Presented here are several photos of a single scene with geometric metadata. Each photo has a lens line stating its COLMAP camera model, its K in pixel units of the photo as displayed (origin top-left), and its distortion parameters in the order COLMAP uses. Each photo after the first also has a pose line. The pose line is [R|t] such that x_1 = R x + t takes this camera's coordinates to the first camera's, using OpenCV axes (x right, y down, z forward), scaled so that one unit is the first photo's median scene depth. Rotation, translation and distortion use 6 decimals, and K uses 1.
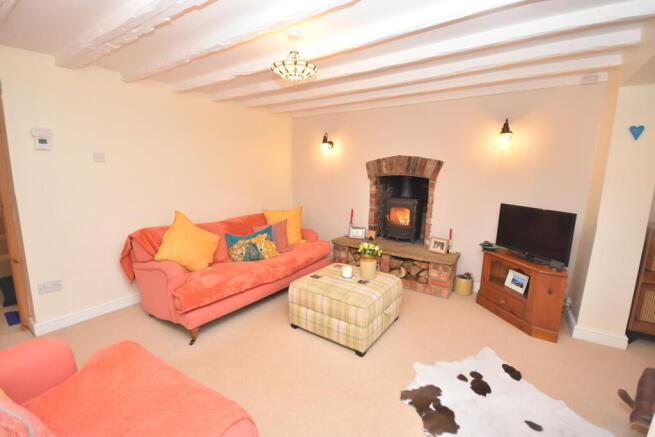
lens RADIAL K [[290.7, 0, 325.8], [0, 290.7, 219.3], [0, 0, 1]] dist [0.000956, -0.002689]
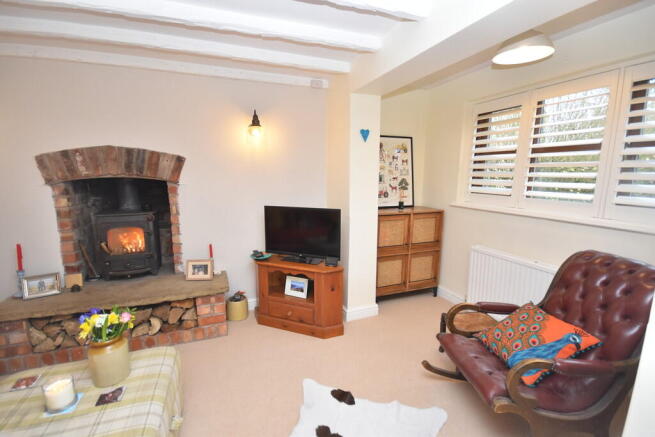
lens RADIAL K [[290.7, 0, 327.4], [0, 290.7, 220.7], [0, 0, 1]] dist [0.000956, -0.002689]
pose [[0.564718, -0.148276, 0.811855, -0.013960], [0.145185, 0.986235, 0.079135, -0.046438], [-0.812413, 0.073181, 0.578472, 0.297177]]
